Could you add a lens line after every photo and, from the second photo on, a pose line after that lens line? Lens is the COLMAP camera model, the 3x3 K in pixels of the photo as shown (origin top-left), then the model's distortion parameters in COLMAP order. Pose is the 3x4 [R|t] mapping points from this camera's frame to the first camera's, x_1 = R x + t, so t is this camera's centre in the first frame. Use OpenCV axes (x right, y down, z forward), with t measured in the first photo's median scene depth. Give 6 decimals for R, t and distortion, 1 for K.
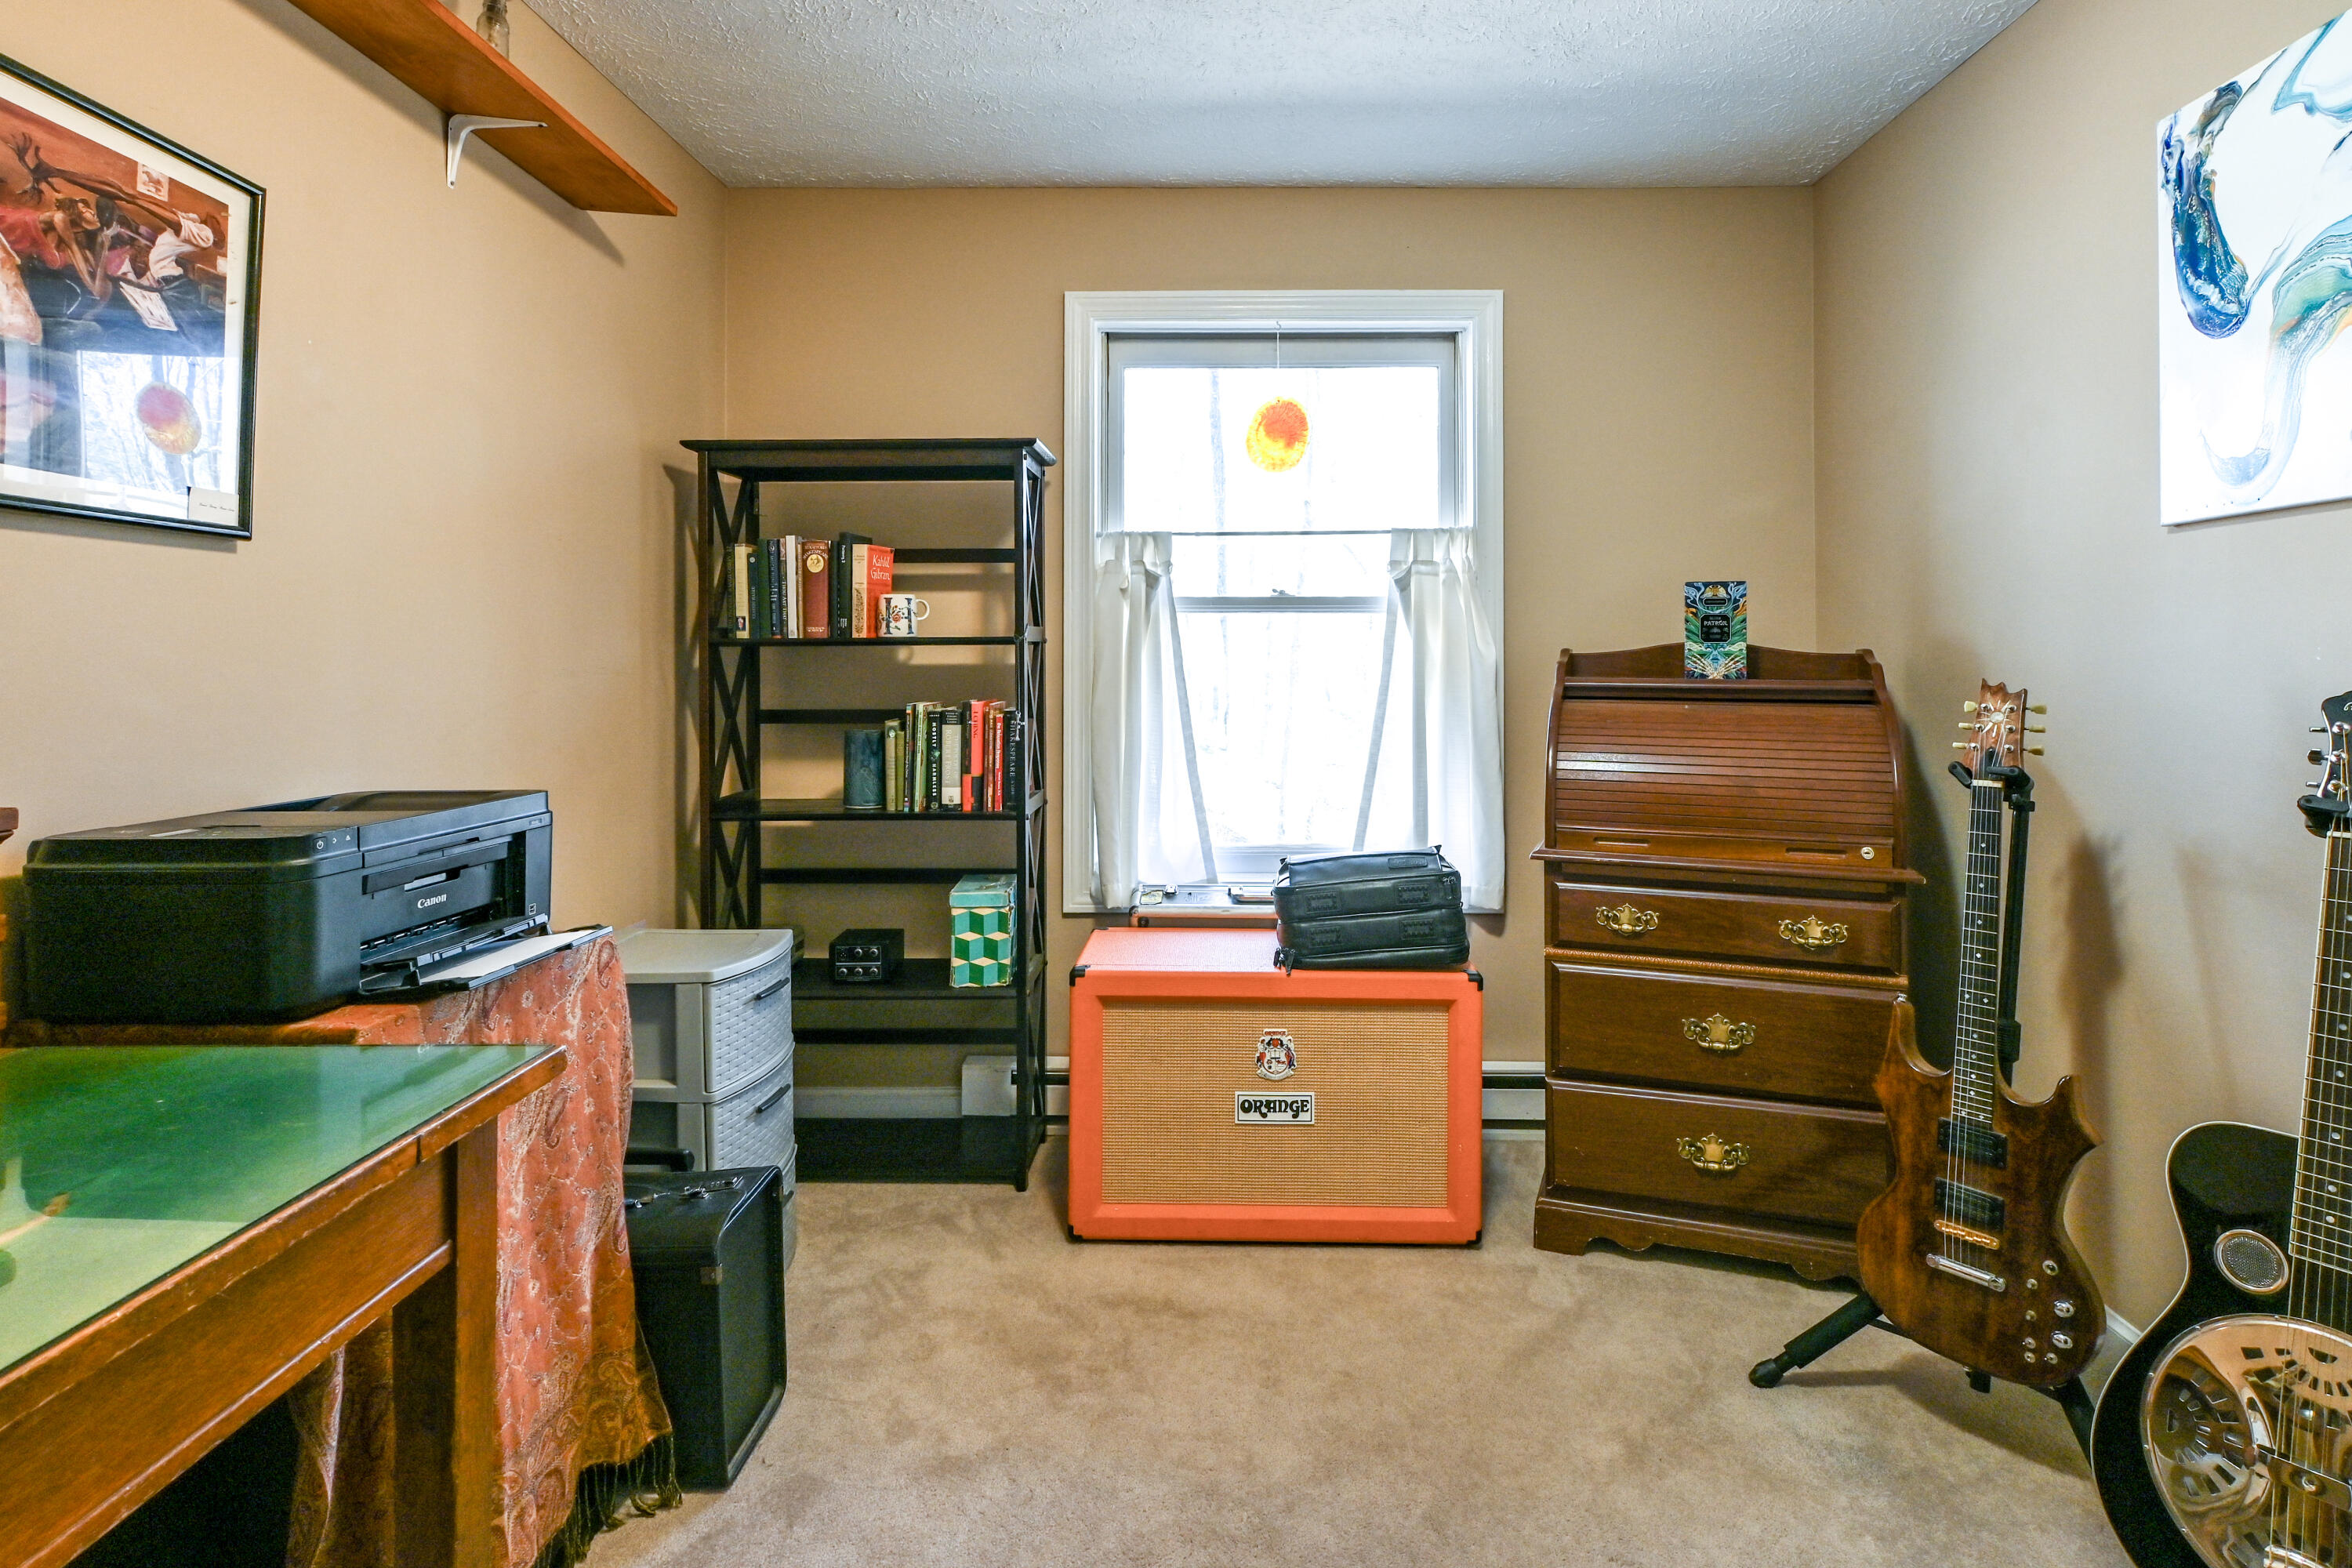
lens RADIAL K [[1204.4, 0, 1180.4], [0, 1204.4, 634.0], [0, 0, 1]] dist [0.002925, 0.000679]
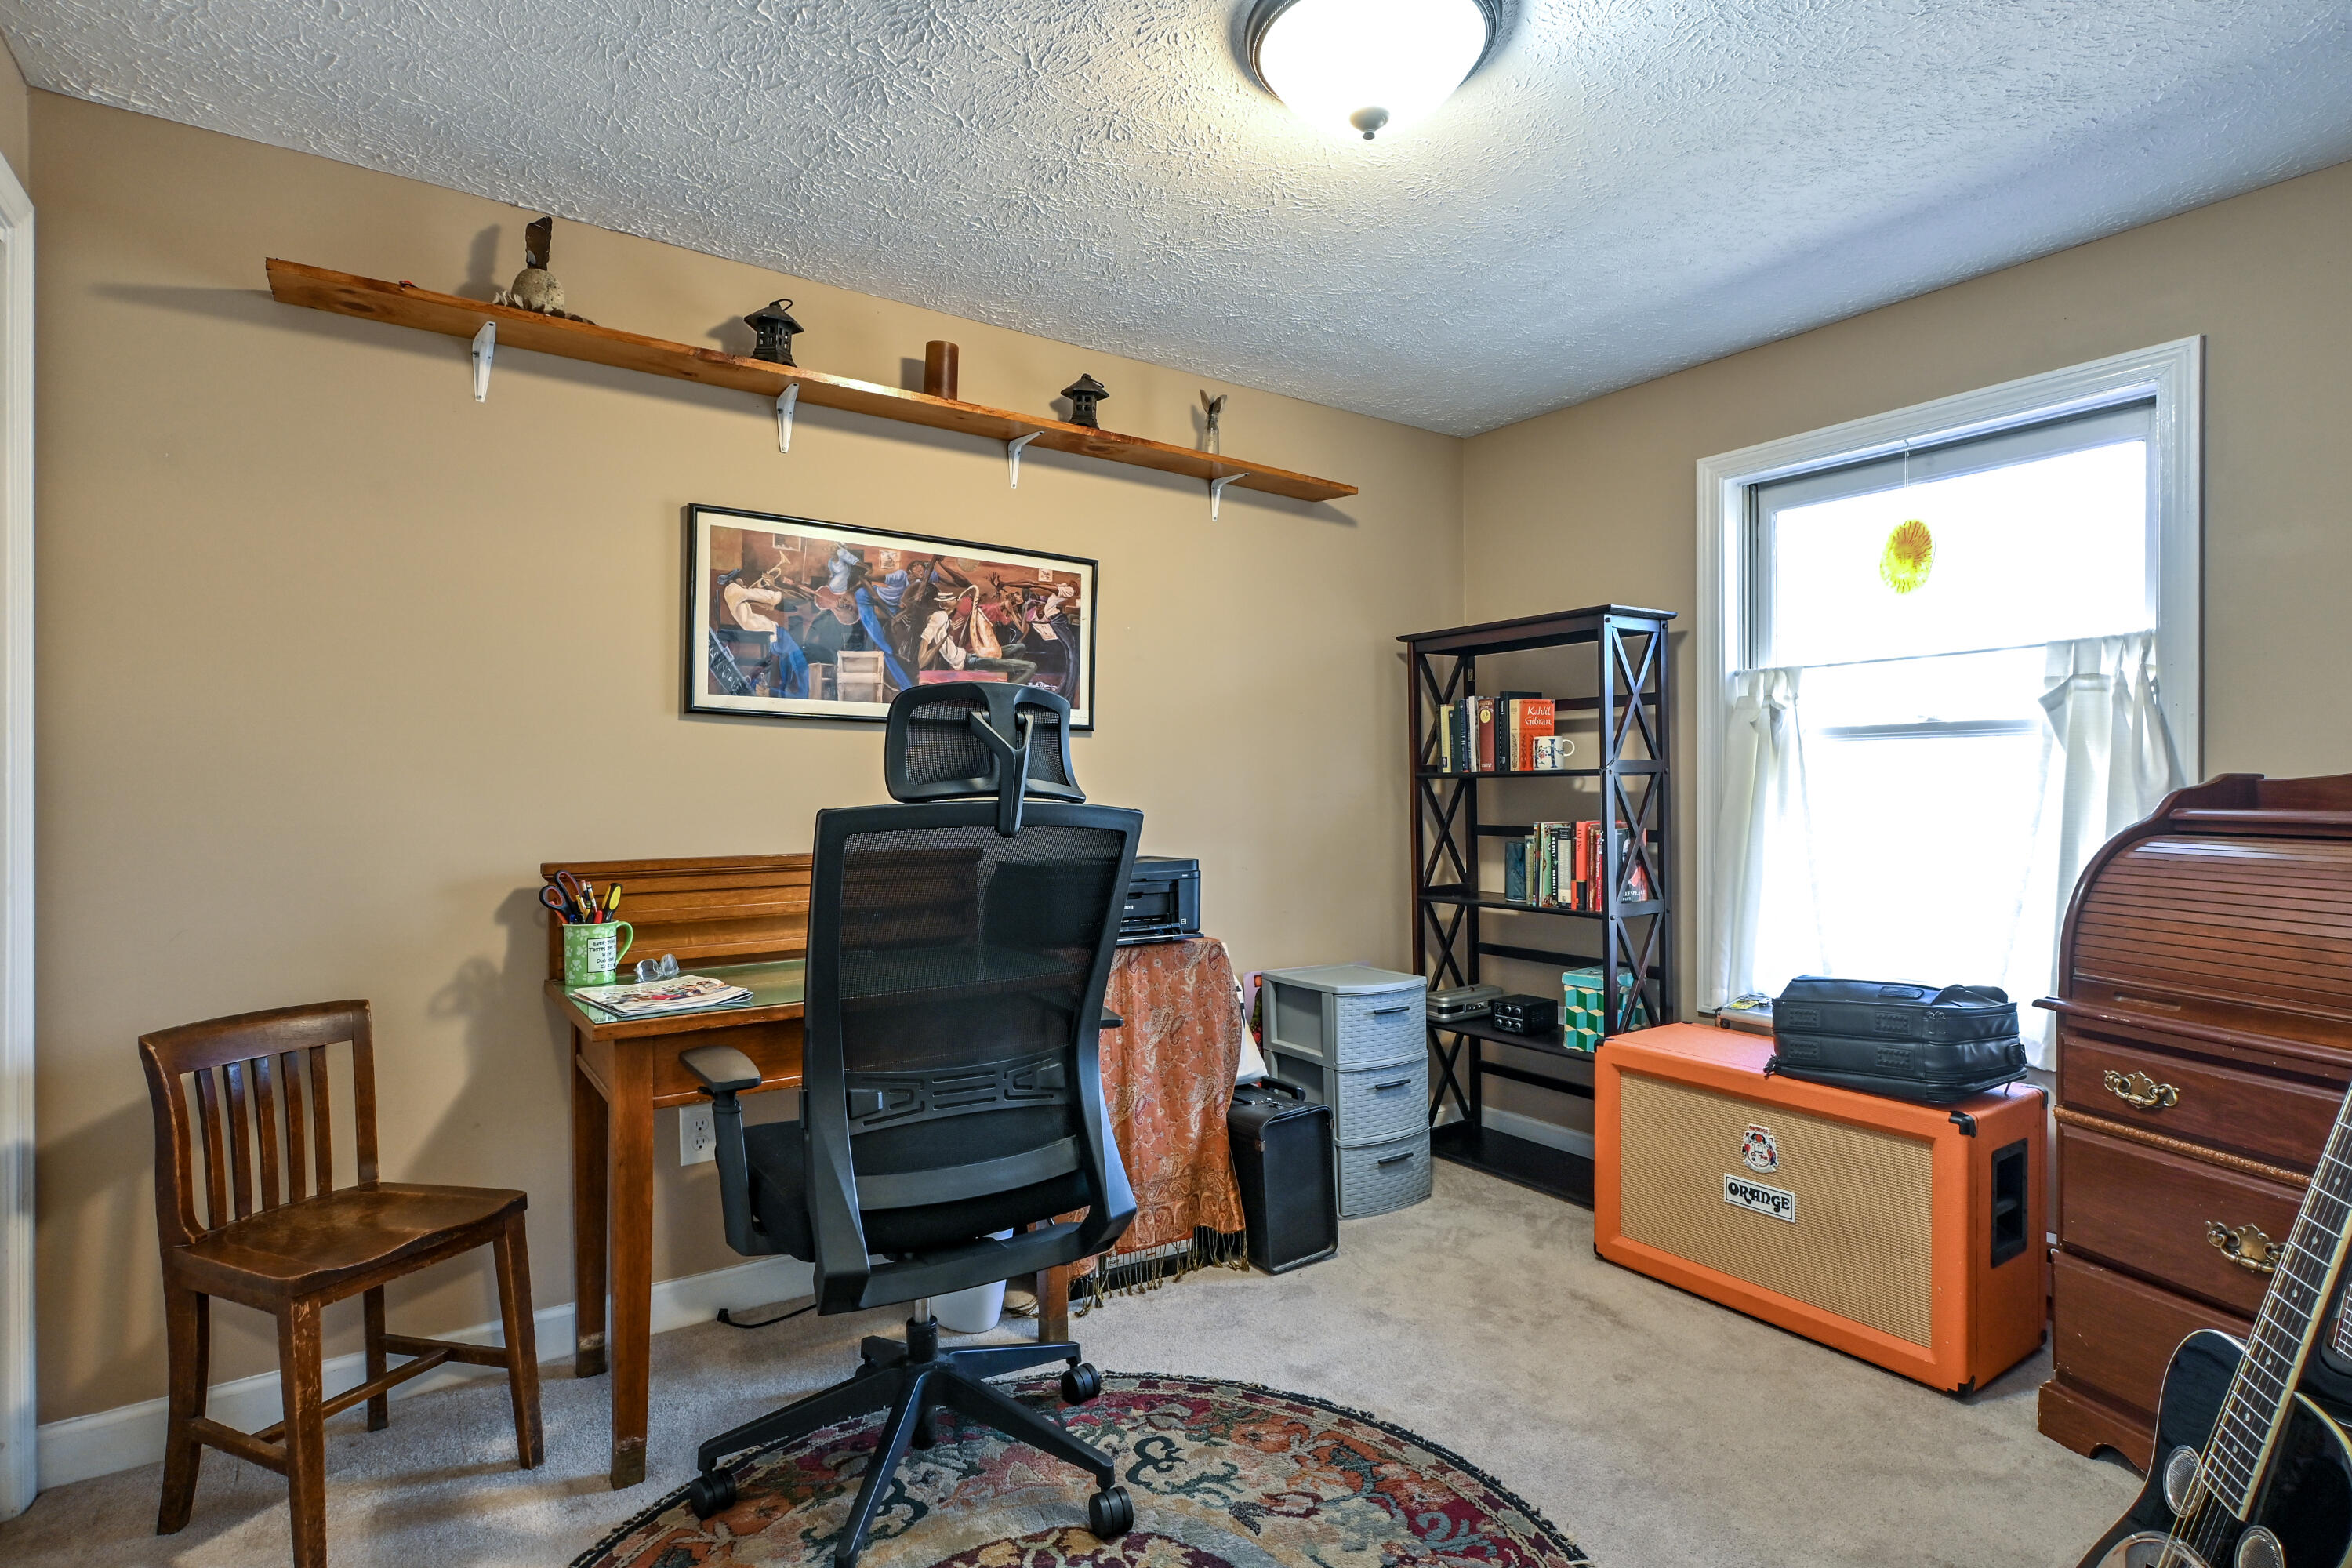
lens RADIAL K [[1158.9, 0, 1176.0], [0, 1158.9, 784.0], [0, 0, 1]] dist [-0.000643, 0.000635]
pose [[0.580382, -0.003309, -0.814337, 0.560342], [0.018711, 0.999782, 0.009272, -0.001483], [0.814129, -0.020618, 0.580318, -0.029854]]
